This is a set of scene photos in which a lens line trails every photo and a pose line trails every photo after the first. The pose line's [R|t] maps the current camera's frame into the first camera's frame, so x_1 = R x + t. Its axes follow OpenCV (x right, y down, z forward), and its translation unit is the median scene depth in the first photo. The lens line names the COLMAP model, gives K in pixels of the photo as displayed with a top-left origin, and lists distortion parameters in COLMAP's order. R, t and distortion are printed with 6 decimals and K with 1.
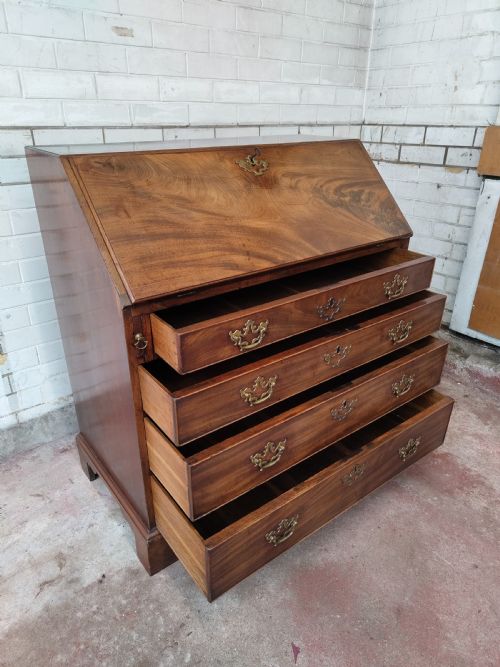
lens RADIAL K [[467.4, 0, 247.5], [0, 467.4, 342.6], [0, 0, 1]] dist [-0.000516, 0.004987]
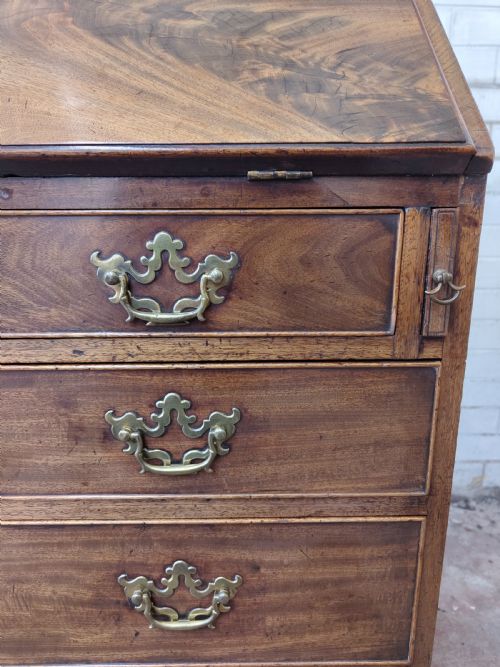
lens RADIAL K [[467.4, 0, 249.9], [0, 467.4, 342.6], [0, 0, 1]] dist [-0.000516, 0.004987]
pose [[0.798198, 0.132615, -0.587616, 0.386248], [-0.263857, 0.953882, -0.143139, -0.083018], [0.541534, 0.269299, 0.796378, 0.752906]]
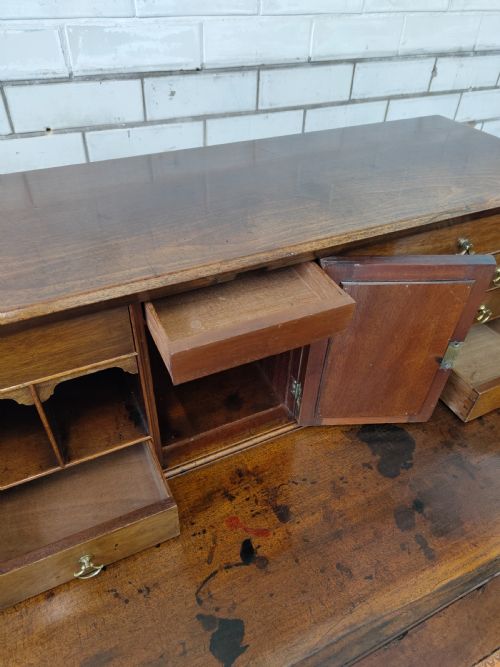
lens RADIAL K [[467.4, 0, 242.2], [0, 467.4, 339.8], [0, 0, 1]] dist [-0.000516, 0.004987]
pose [[0.977398, 0.148317, -0.150652, 0.035304], [-0.109983, 0.965312, 0.236804, -0.365366], [0.180548, -0.214882, 0.959806, 0.563592]]
